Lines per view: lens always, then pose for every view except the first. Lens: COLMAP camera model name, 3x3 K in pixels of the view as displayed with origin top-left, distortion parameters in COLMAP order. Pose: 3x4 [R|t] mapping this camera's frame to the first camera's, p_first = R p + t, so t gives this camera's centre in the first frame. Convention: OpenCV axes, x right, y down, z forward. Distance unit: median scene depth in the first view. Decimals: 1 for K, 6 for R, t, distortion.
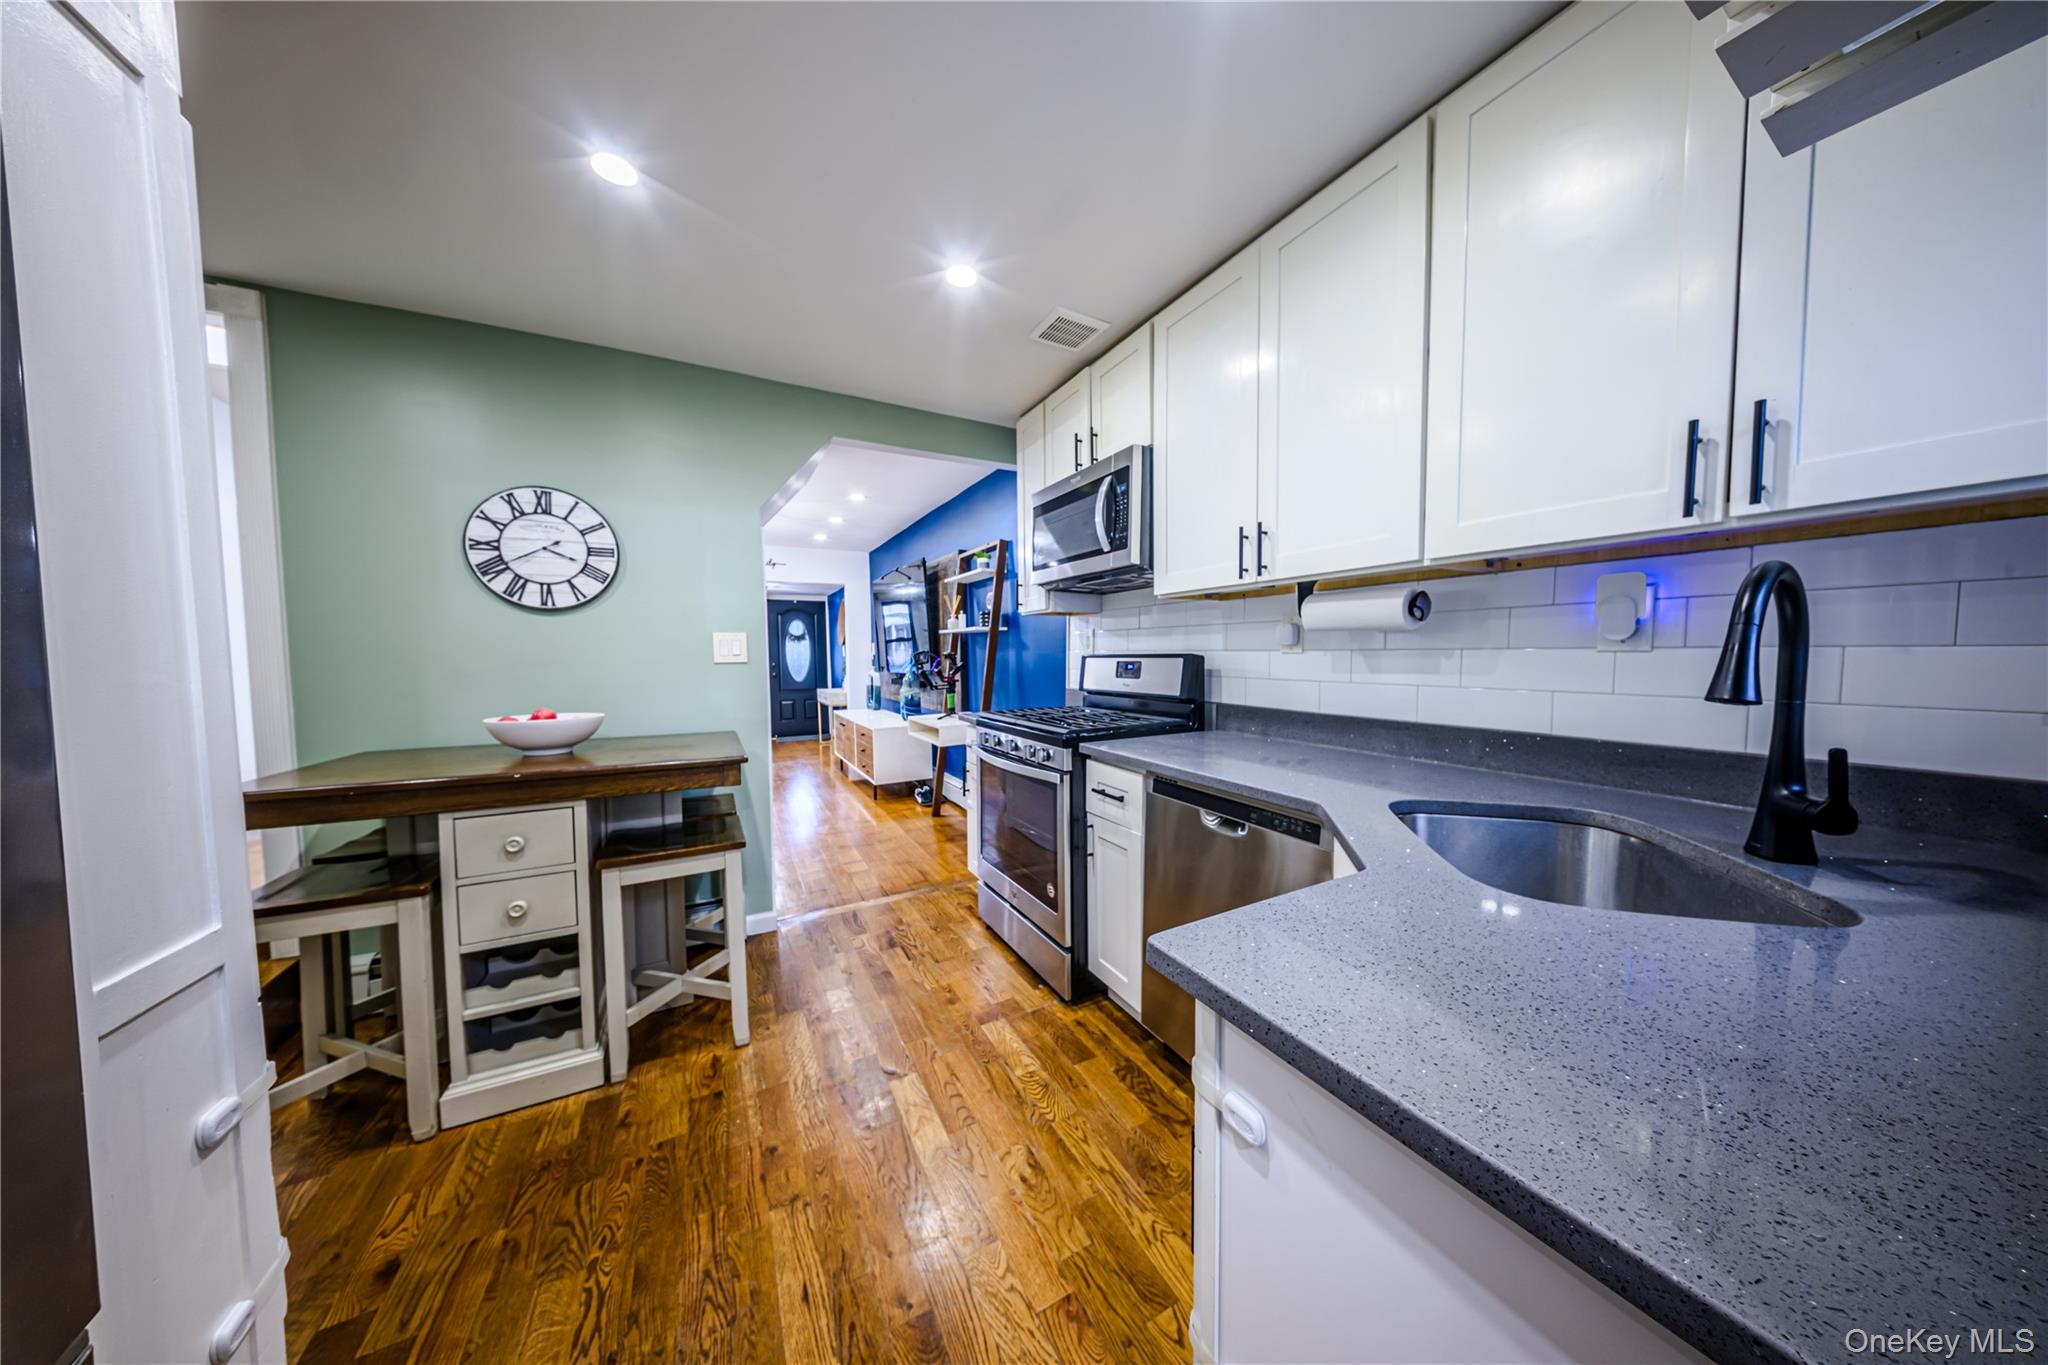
lens RADIAL K [[593.8, 0, 1027.6], [0, 593.8, 685.6], [0, 0, 1]] dist [0.000752, -0.002654]
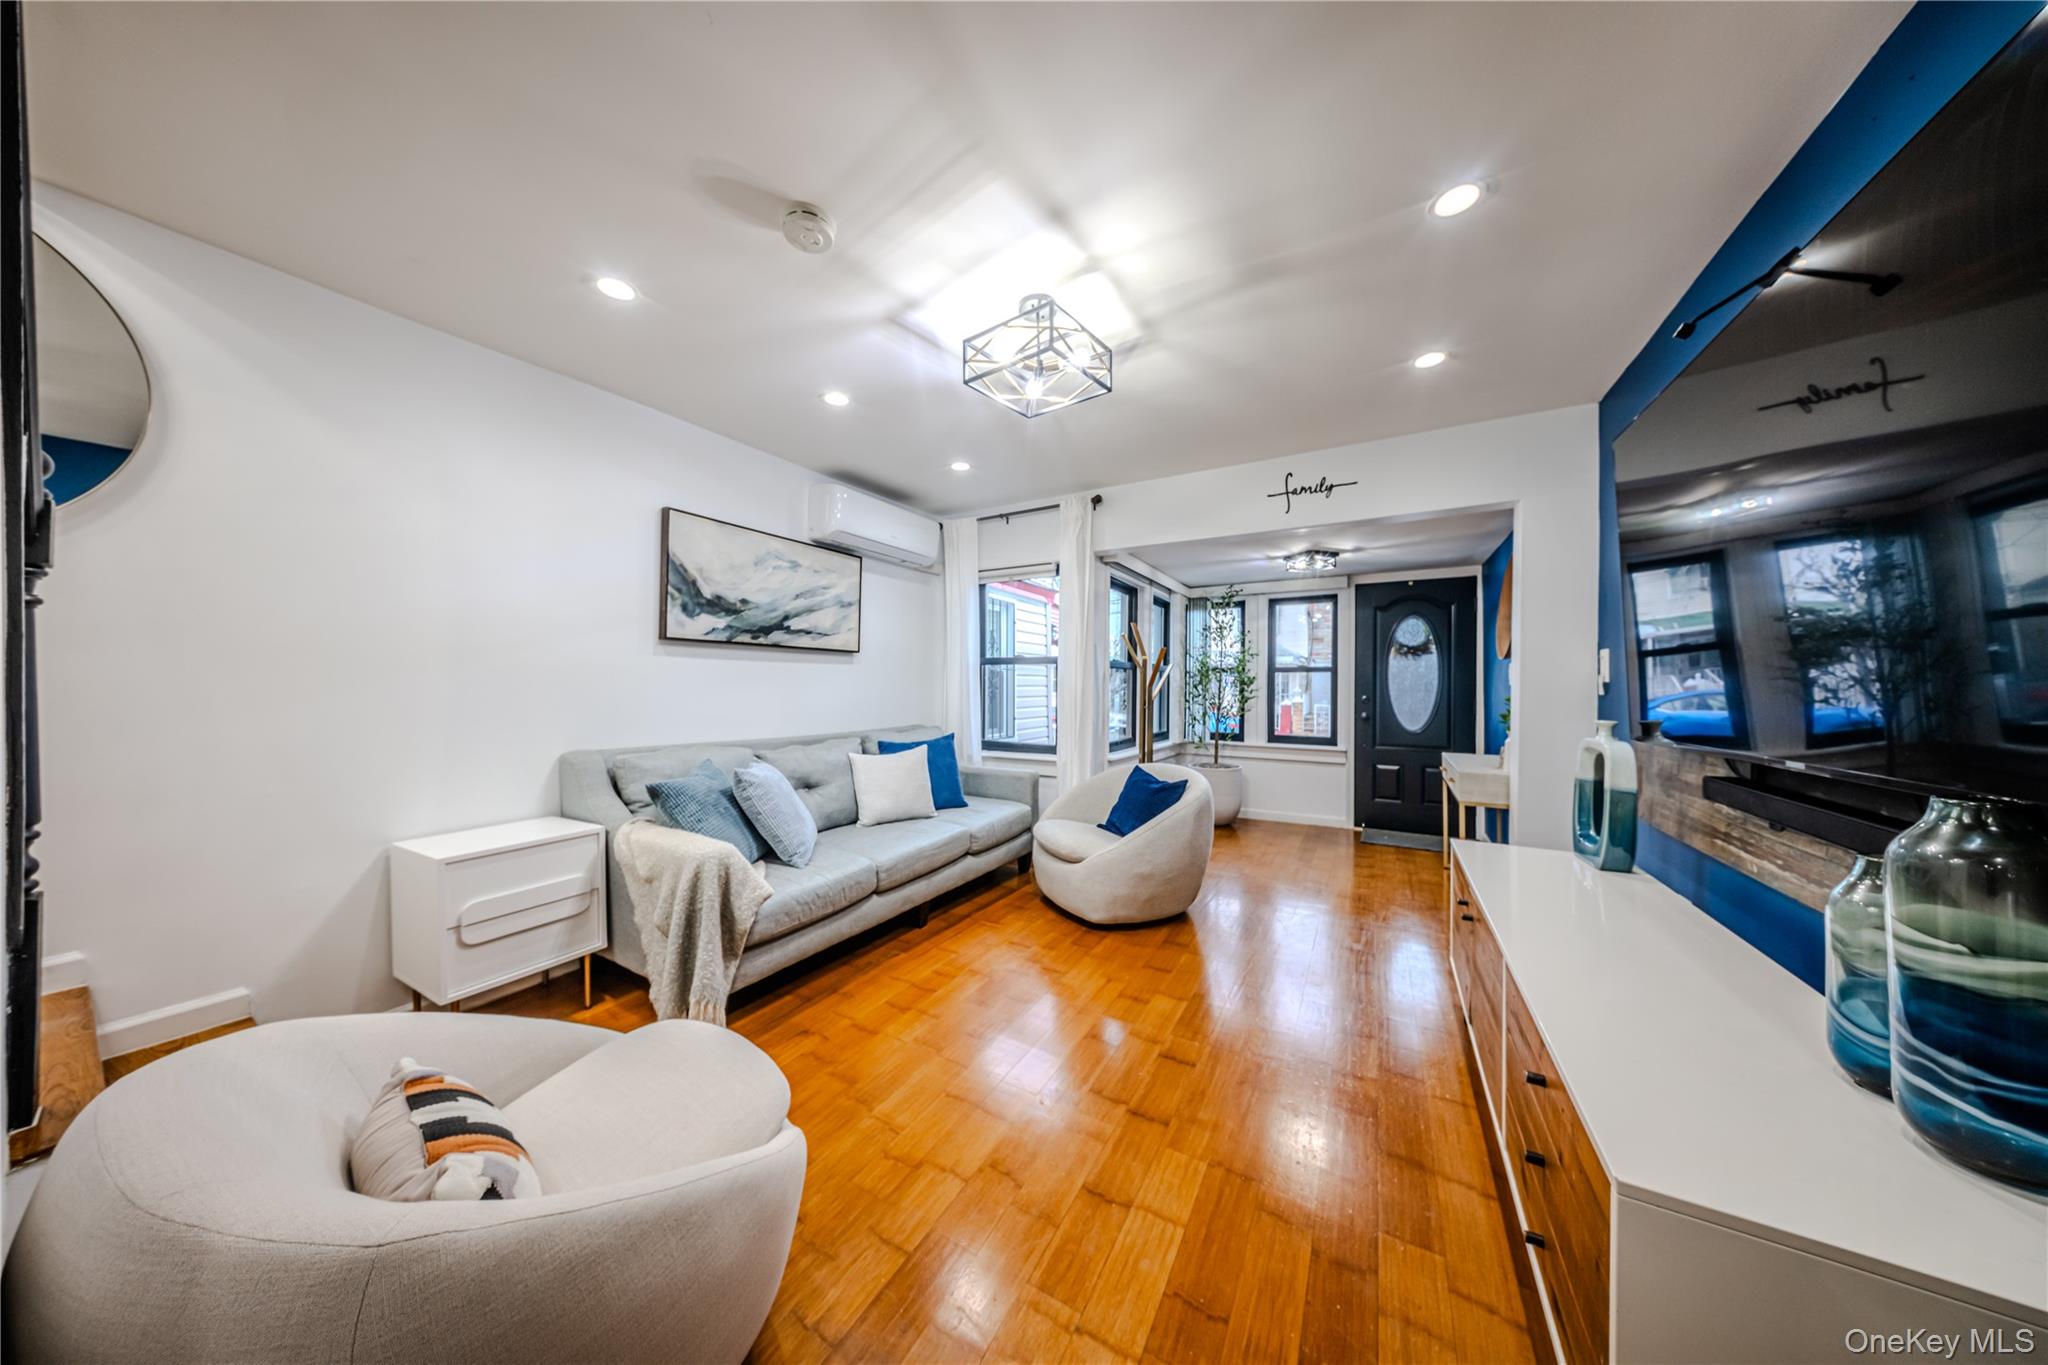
lens RADIAL K [[593.8, 0, 1027.6], [0, 593.8, 685.6], [0, 0, 1]] dist [0.000752, -0.002654]
pose [[0.523716, 0.011583, -0.851814, -0.114703], [-0.054019, 0.998347, -0.019637, -0.019718], [0.850178, 0.056299, 0.523476, 0.431667]]
